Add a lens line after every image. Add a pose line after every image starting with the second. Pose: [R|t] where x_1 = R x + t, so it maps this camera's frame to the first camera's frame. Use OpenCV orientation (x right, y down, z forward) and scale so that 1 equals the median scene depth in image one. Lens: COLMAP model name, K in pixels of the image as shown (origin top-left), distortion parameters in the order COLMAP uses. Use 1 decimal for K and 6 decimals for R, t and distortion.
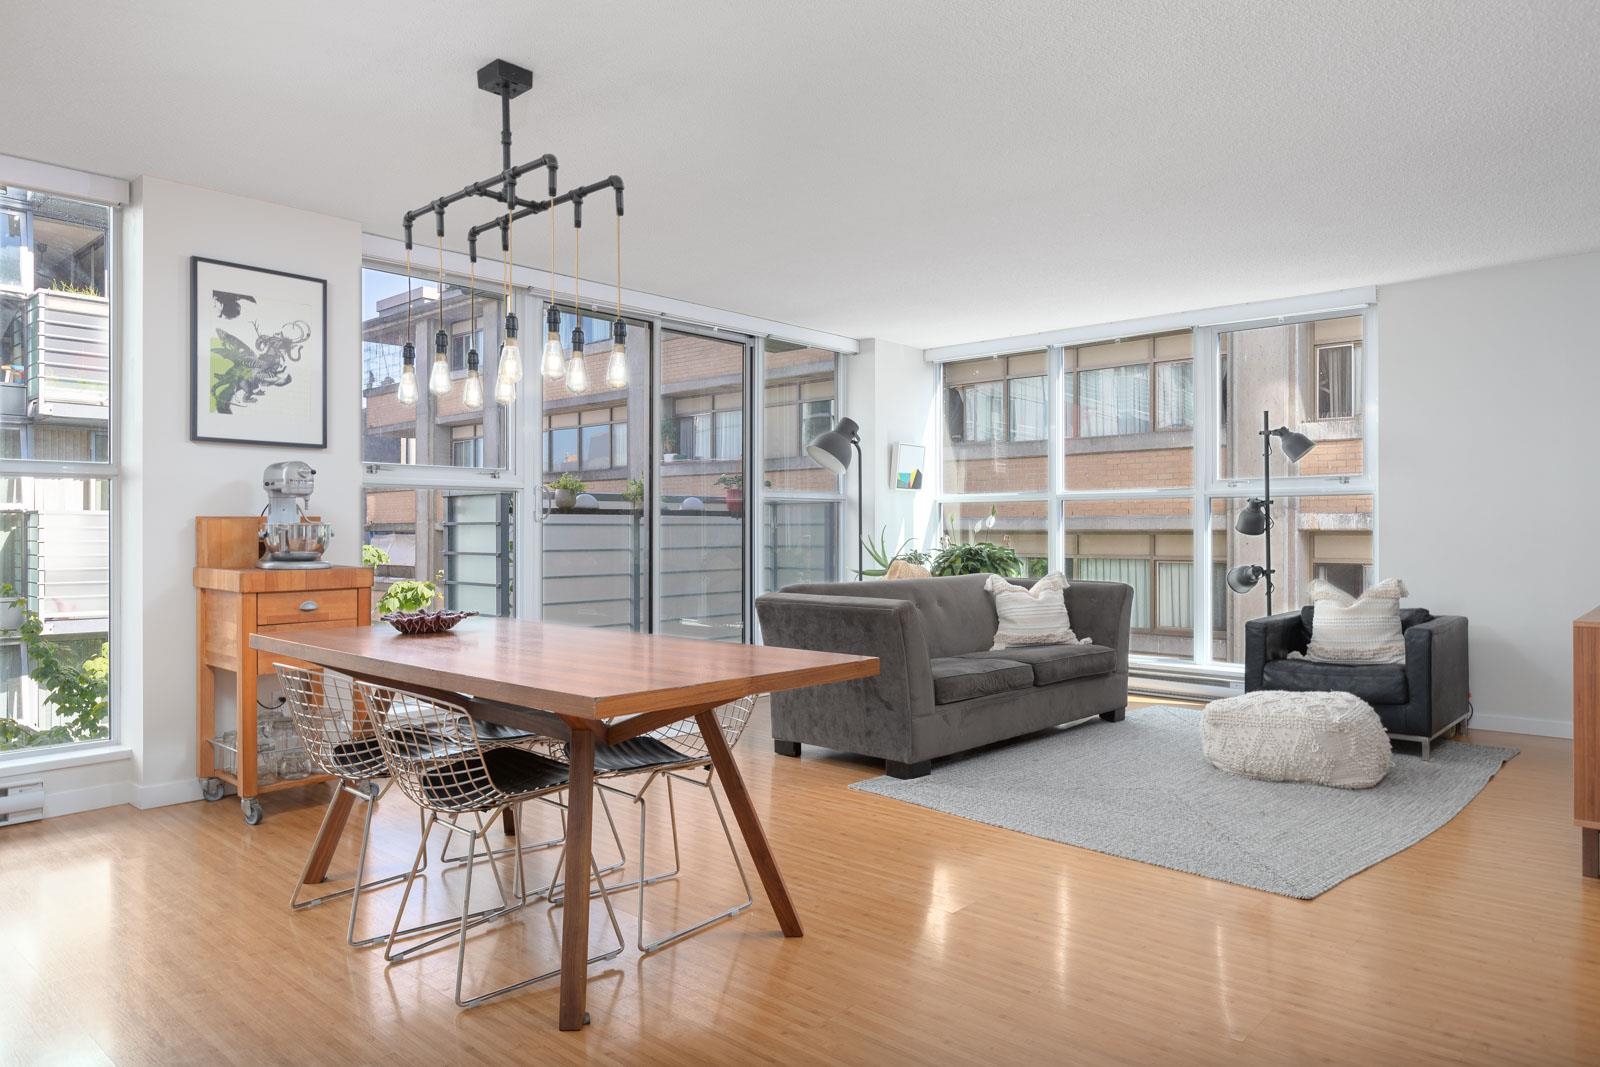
lens RADIAL K [[1036.4, 0, 780.6], [0, 1036.4, 540.1], [0, 0, 1]] dist [0.001700, 0.001890]
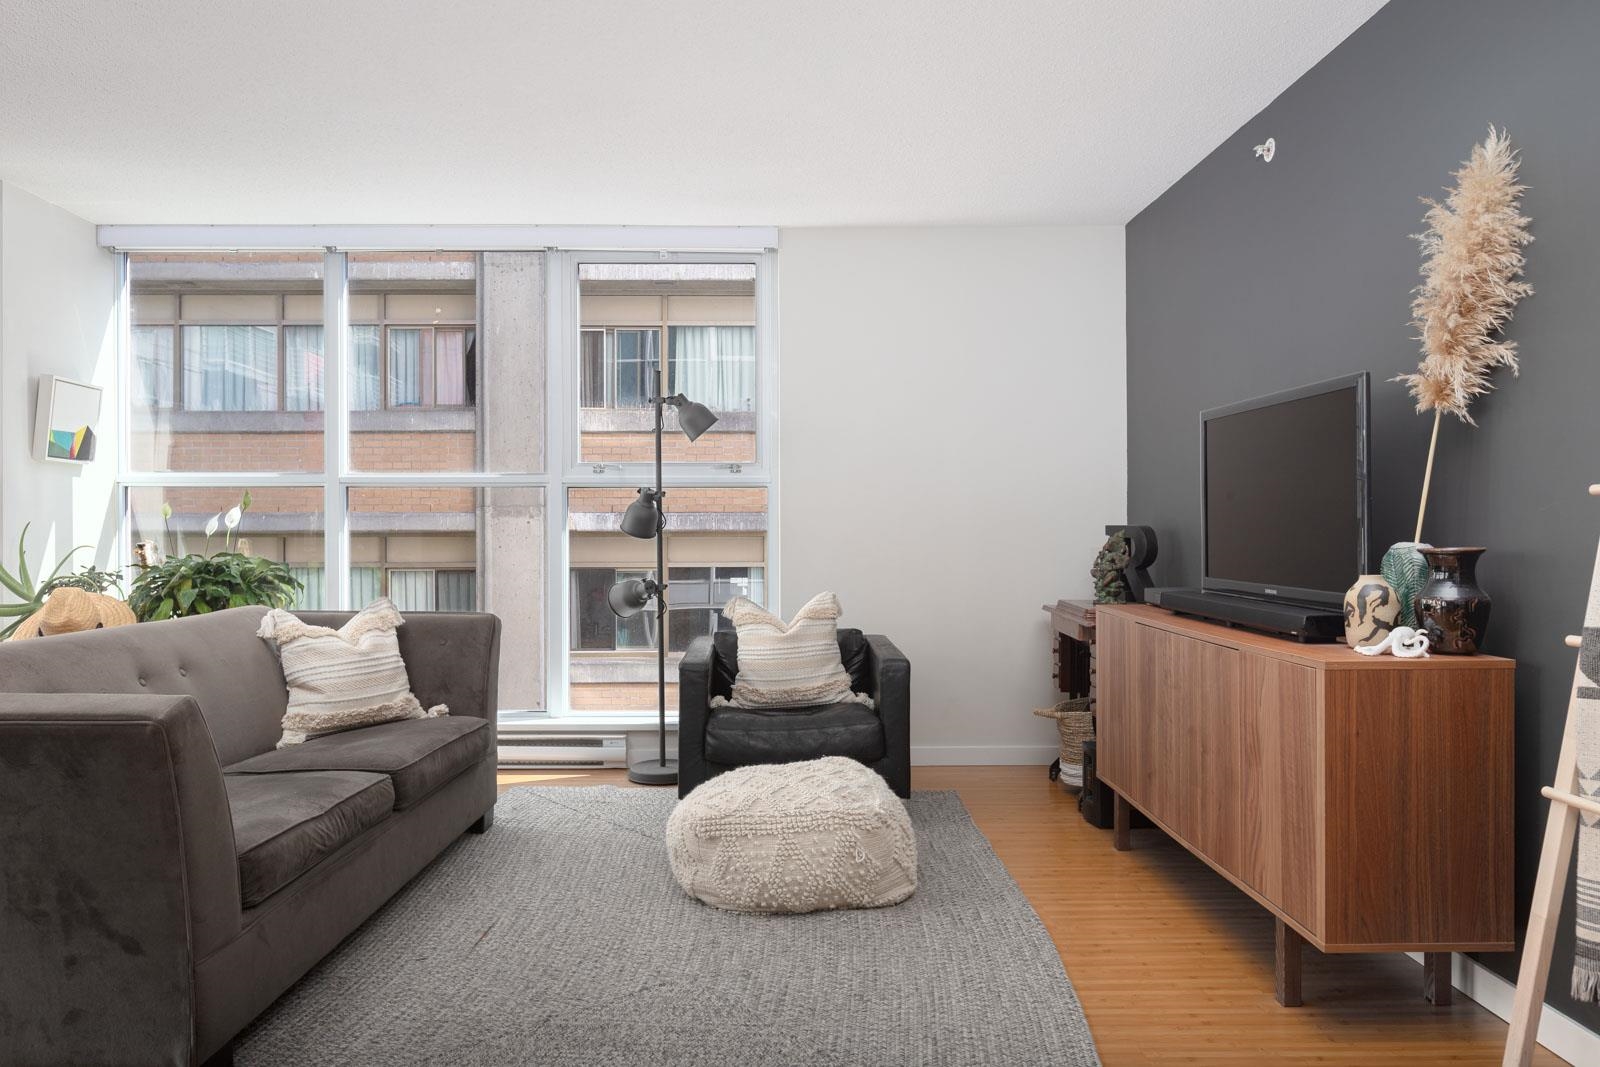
lens RADIAL K [[1098.8, 0, 770.1], [0, 1098.8, 536.2], [0, 0, 1]] dist [-0.003789, -0.001539]
pose [[0.732858, -0.003223, 0.680374, -0.006987], [0.006905, 0.999973, -0.002701, -0.003541], [-0.680346, 0.006678, 0.732860, 0.373765]]
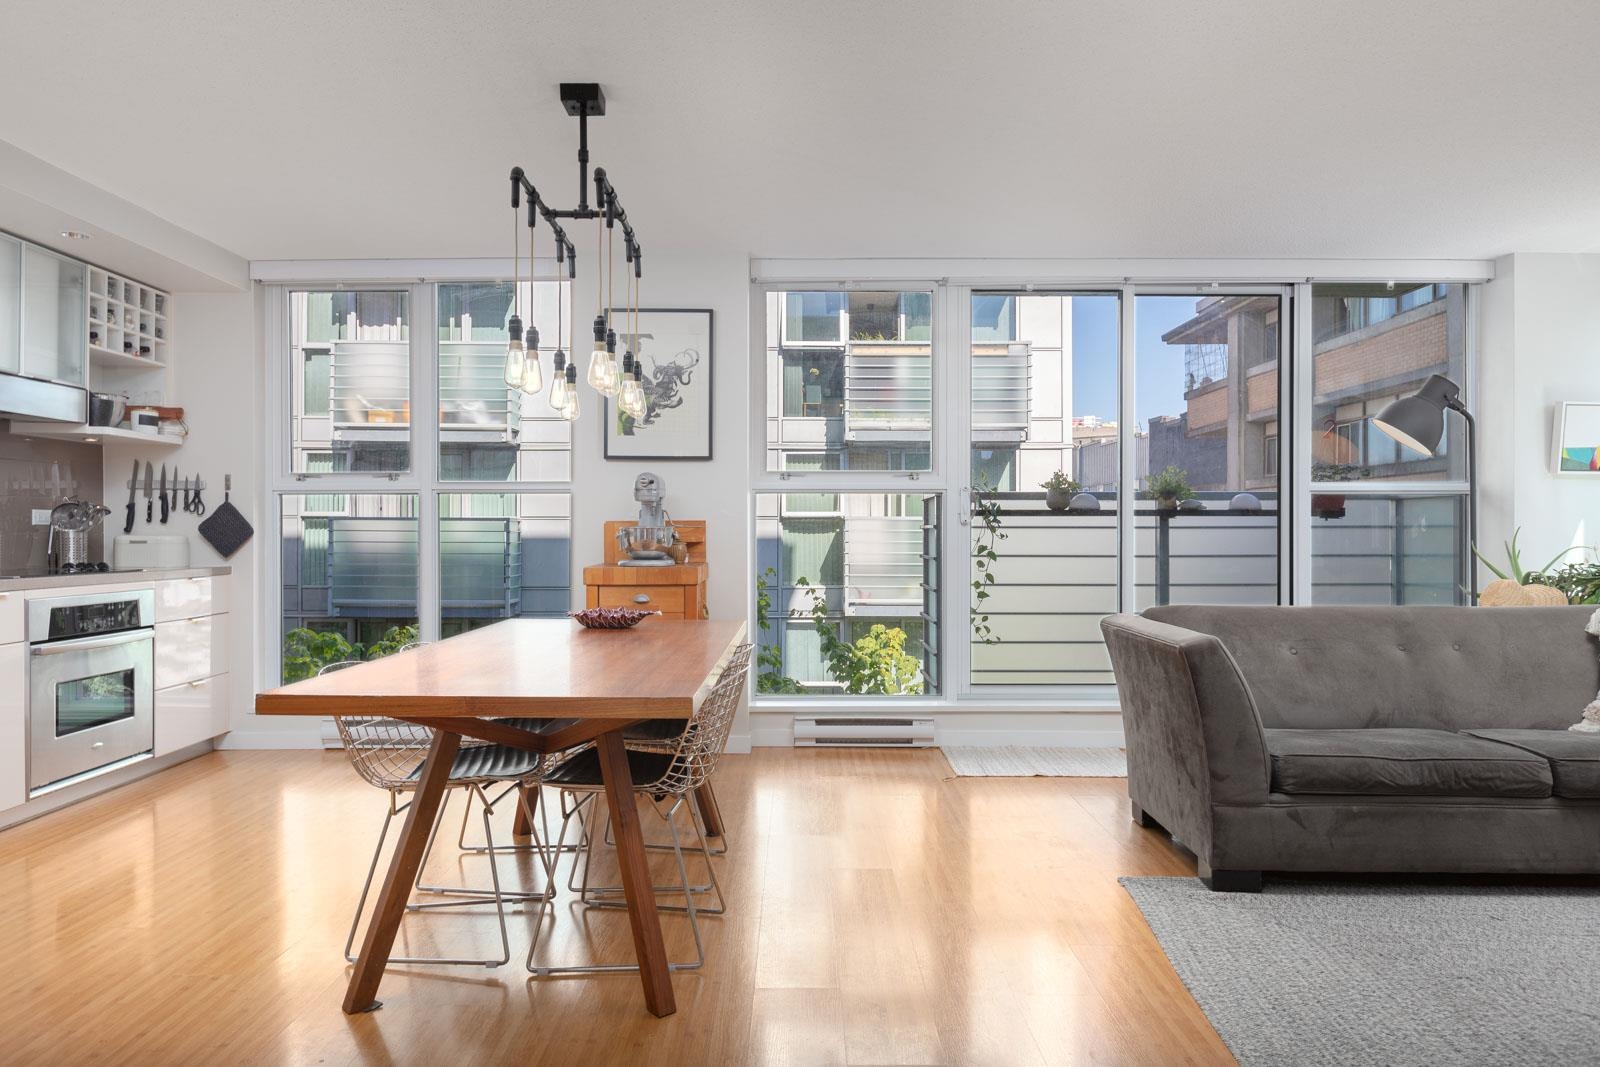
lens RADIAL K [[1029.3, 0, 800.0], [0, 1029.3, 533.5], [0, 0, 1]] dist [-0.000383, 0.002188]
pose [[0.677622, 0.001803, -0.735408, 0.335628], [-0.008264, 0.999953, -0.005162, -0.003187], [0.735364, 0.009575, 0.677605, 0.243122]]
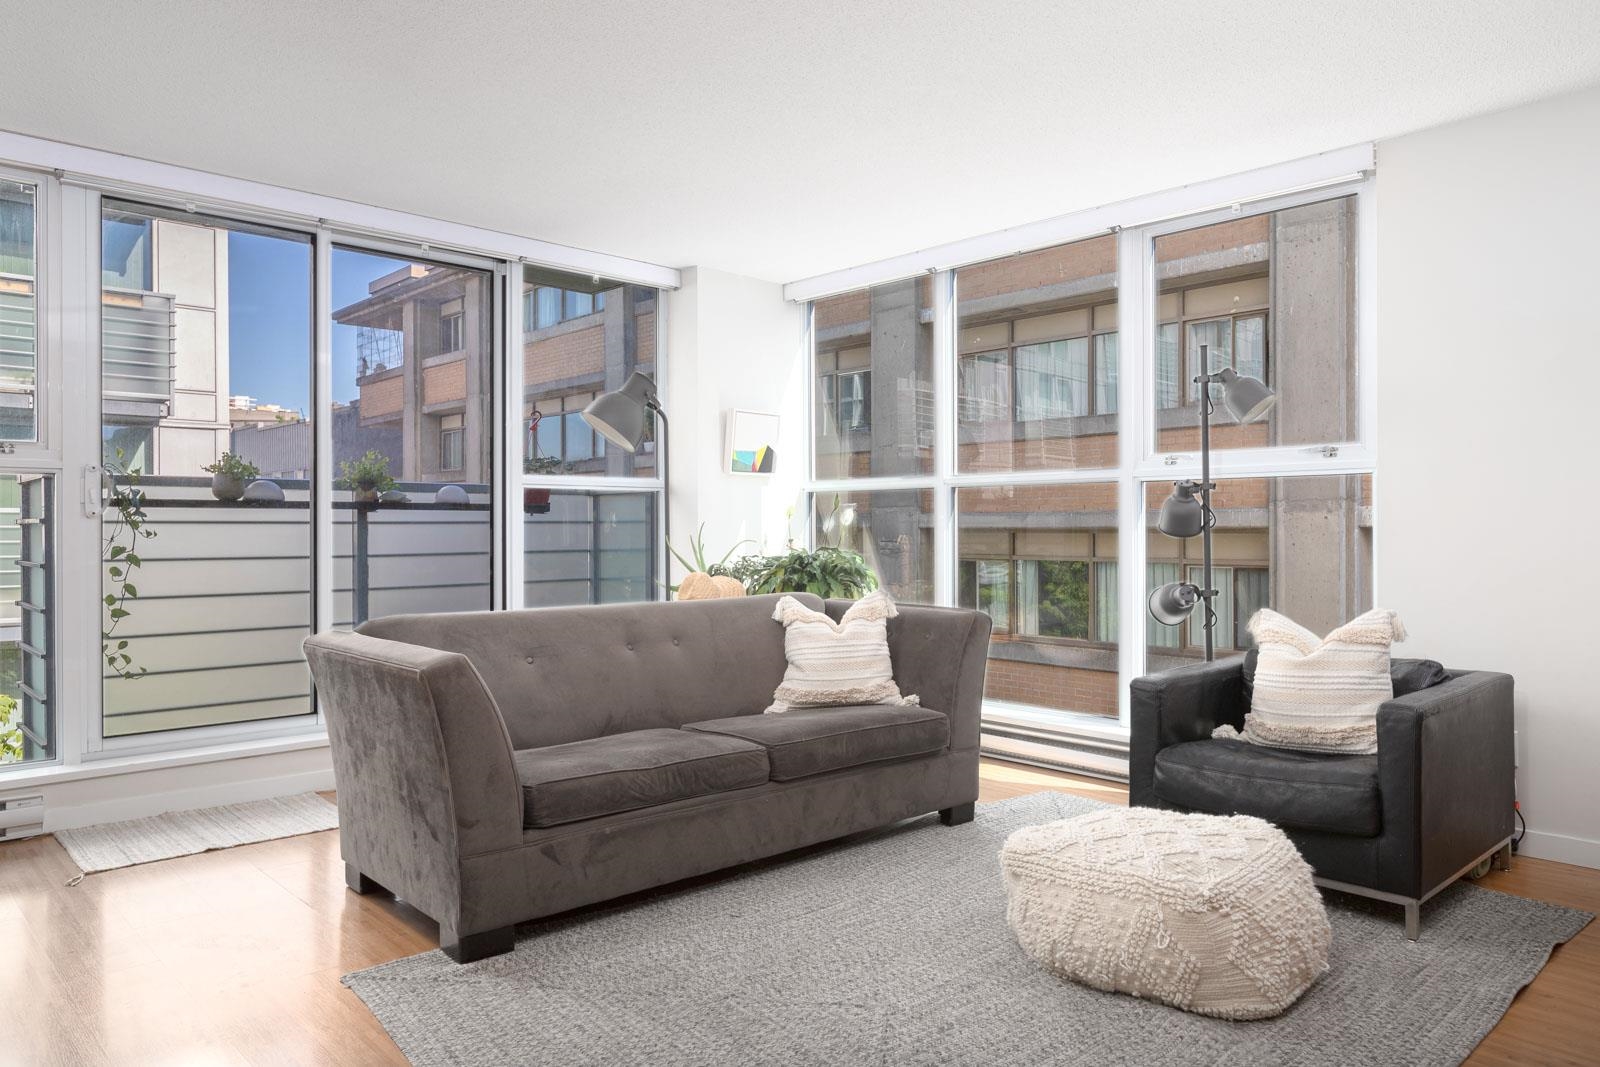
lens RADIAL K [[1072.7, 0, 789.9], [0, 1072.7, 531.3], [0, 0, 1]] dist [0.003905, -0.005887]
pose [[0.996871, -0.001097, -0.079038, 0.266504], [0.000590, 0.999979, -0.006436, -0.003944], [0.079043, 0.006369, 0.996851, 0.315178]]
